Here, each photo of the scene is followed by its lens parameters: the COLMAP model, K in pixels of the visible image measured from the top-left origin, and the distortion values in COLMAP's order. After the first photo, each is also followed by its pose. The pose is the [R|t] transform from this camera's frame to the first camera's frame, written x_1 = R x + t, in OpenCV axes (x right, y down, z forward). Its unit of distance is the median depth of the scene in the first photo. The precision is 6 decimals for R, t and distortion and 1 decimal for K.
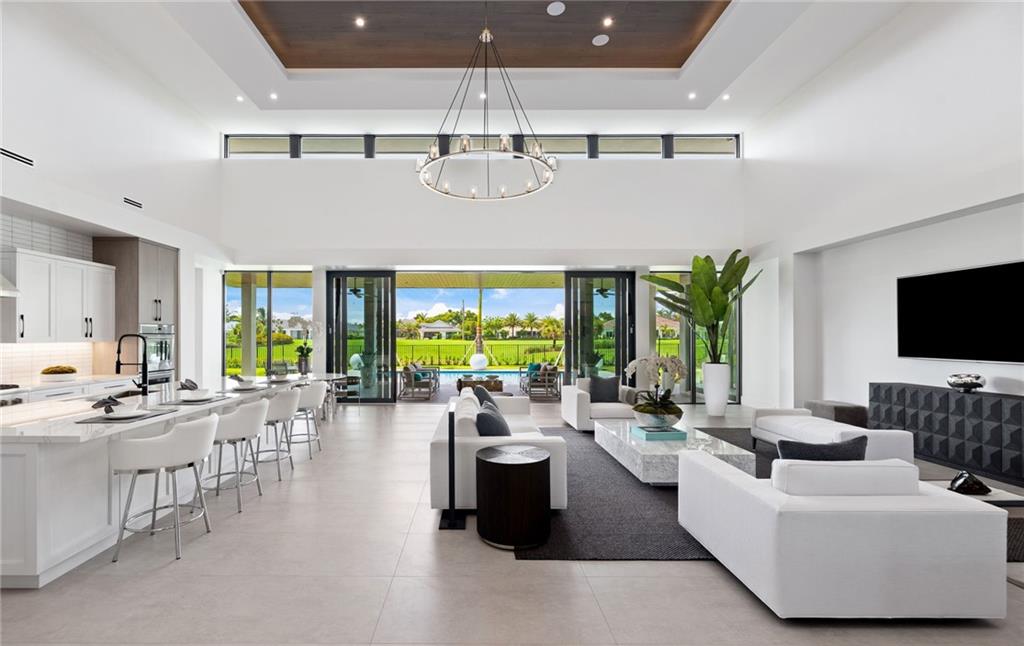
lens RADIAL K [[431.4, 0, 476.6], [0, 431.4, 337.0], [0, 0, 1]] dist [-0.004886, -0.000076]
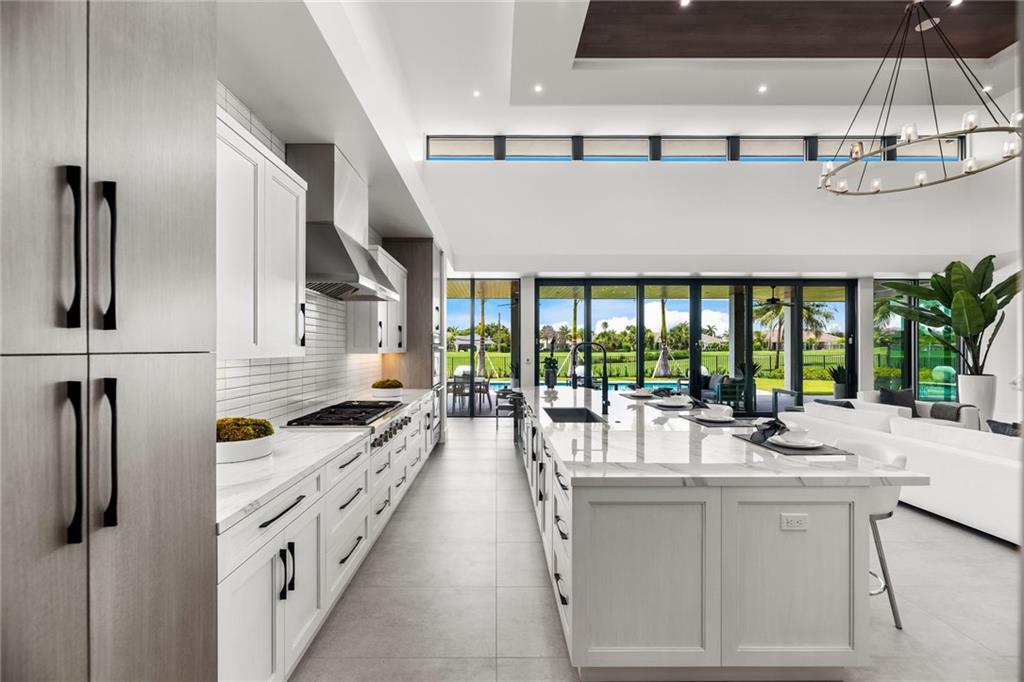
lens RADIAL K [[421.3, 0, 499.8], [0, 421.3, 348.6], [0, 0, 1]] dist [0.000629, 0.000260]
pose [[0.999985, -0.000767, 0.005474, -0.177803], [0.000777, 0.999998, -0.001839, 0.001278], [-0.005472, 0.001844, 0.999983, 0.028484]]
